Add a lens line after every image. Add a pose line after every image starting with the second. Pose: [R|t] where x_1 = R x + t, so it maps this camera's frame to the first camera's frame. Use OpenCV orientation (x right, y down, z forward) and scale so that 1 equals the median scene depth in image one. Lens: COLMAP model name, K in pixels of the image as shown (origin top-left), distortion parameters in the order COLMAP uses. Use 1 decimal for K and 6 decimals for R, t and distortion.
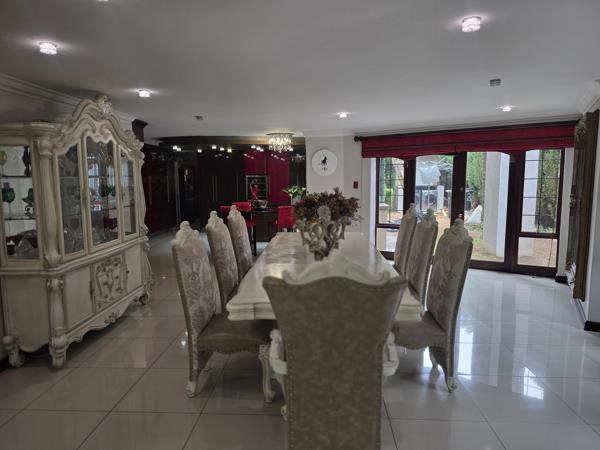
lens RADIAL K [[414.5, 0, 300.0], [0, 414.5, 225.0], [0, 0, 1]] dist [0.097308, -0.106308]
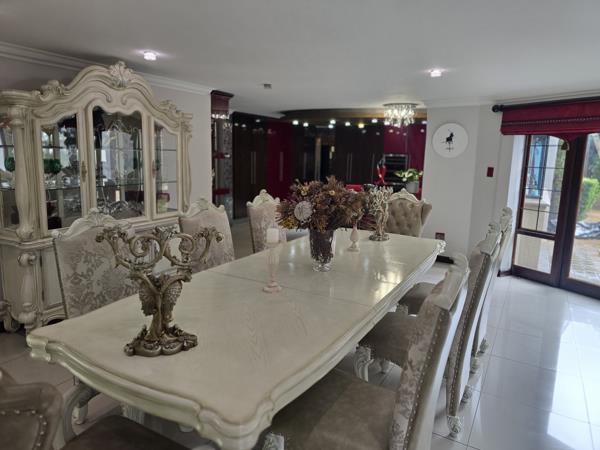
lens RADIAL K [[414.5, 0, 300.0], [0, 414.5, 225.0], [0, 0, 1]] dist [0.097308, -0.106308]
pose [[0.889722, 0.112180, -0.442504, 0.205766], [-0.088531, 0.993334, 0.073817, -0.033500], [0.447836, -0.026501, 0.893723, 0.211392]]
